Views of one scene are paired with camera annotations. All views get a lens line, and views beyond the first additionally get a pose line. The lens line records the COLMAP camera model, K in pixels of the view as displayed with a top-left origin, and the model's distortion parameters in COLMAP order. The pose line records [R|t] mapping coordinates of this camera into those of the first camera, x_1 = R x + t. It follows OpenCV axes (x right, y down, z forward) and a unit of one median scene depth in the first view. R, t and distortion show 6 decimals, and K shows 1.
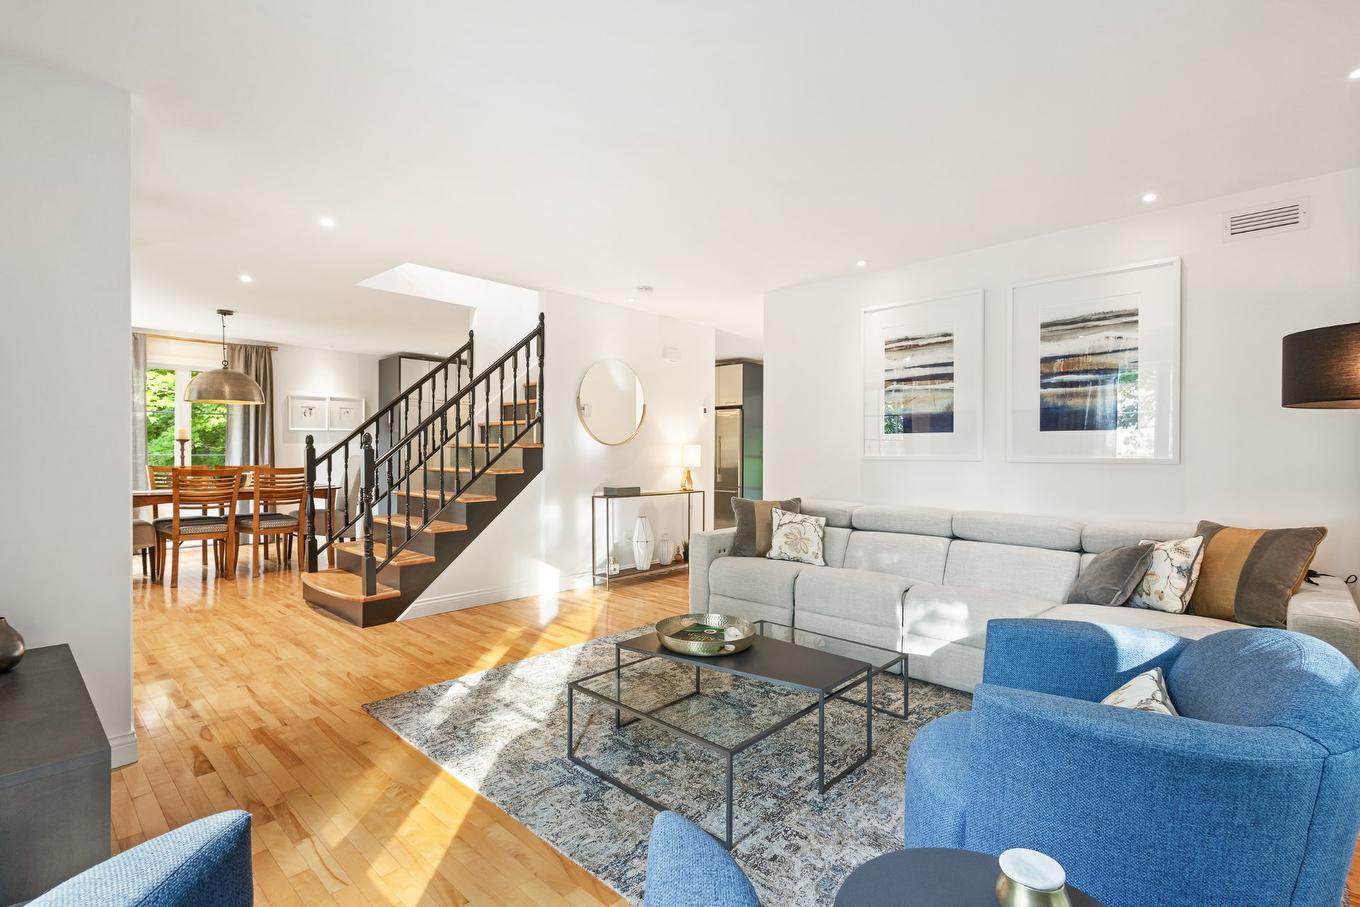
lens RADIAL K [[623.2, 0, 677.6], [0, 623.2, 459.1], [0, 0, 1]] dist [0.001605, -0.000150]
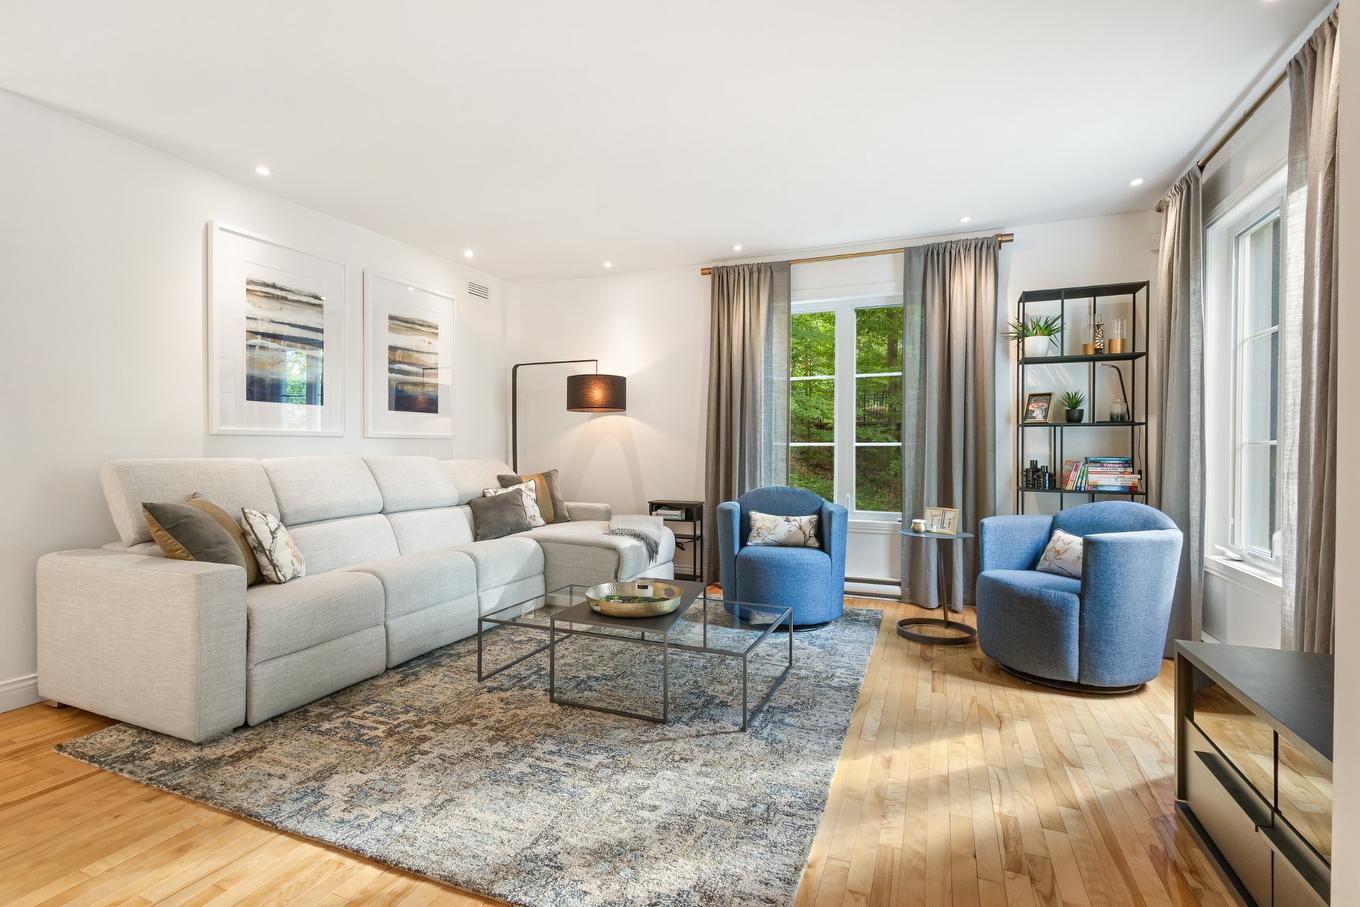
lens RADIAL K [[644.2, 0, 673.9], [0, 644.2, 446.1], [0, 0, 1]] dist [0.013365, -0.000080]
pose [[-0.348910, -0.003084, 0.937151, -0.703494], [0.010496, 0.999919, 0.007198, 0.016686], [-0.937097, 0.012348, -0.348850, 0.945154]]
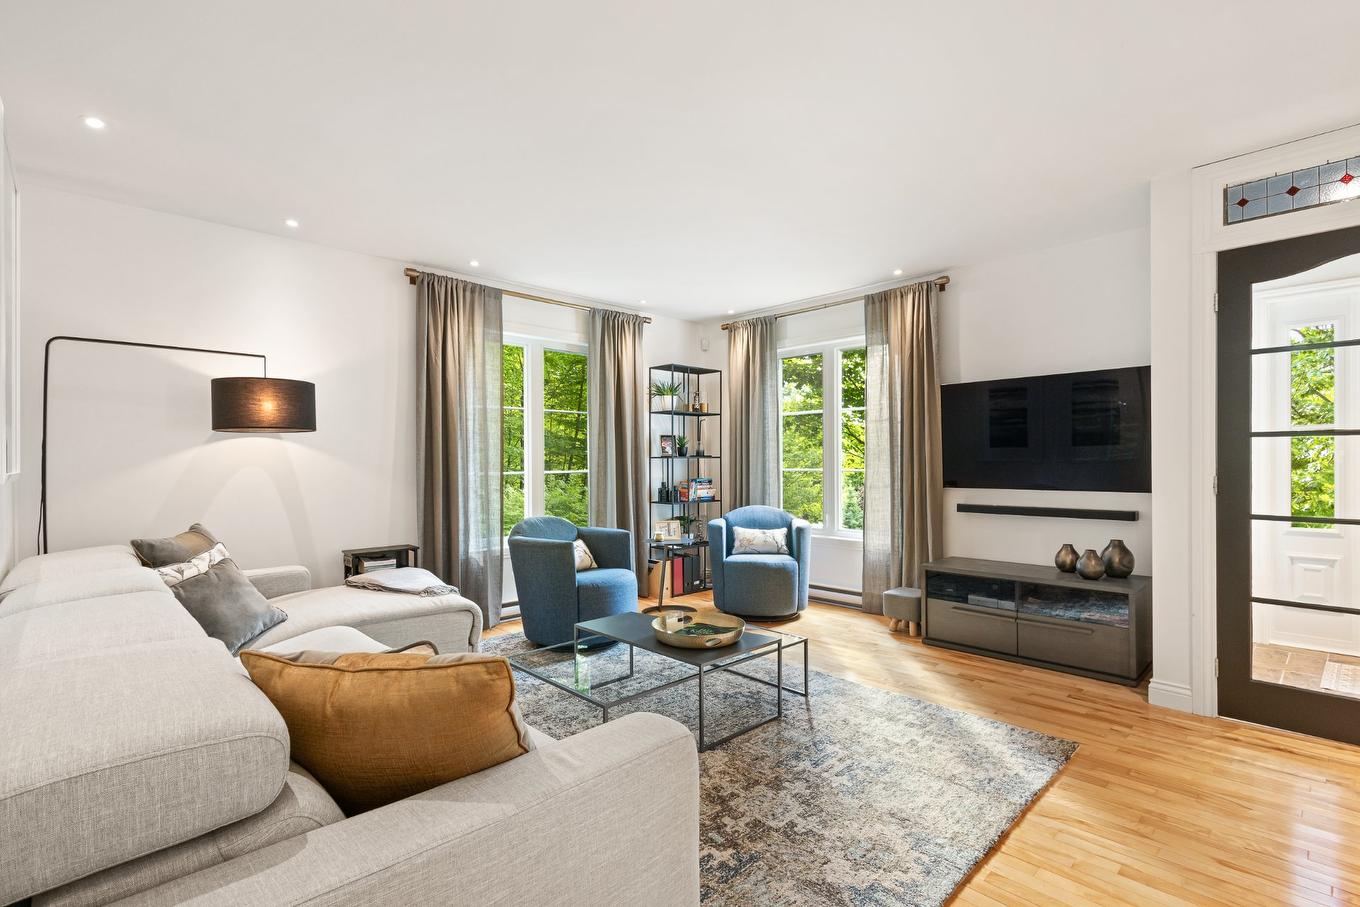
lens RADIAL K [[623.2, 0, 677.6], [0, 623.2, 459.1], [0, 0, 1]] dist [0.001605, -0.000150]
pose [[-0.998286, 0.008512, 0.057907, 0.010872], [0.009089, 0.999912, 0.009698, -0.014832], [-0.057819, 0.010207, -0.998275, 1.494922]]
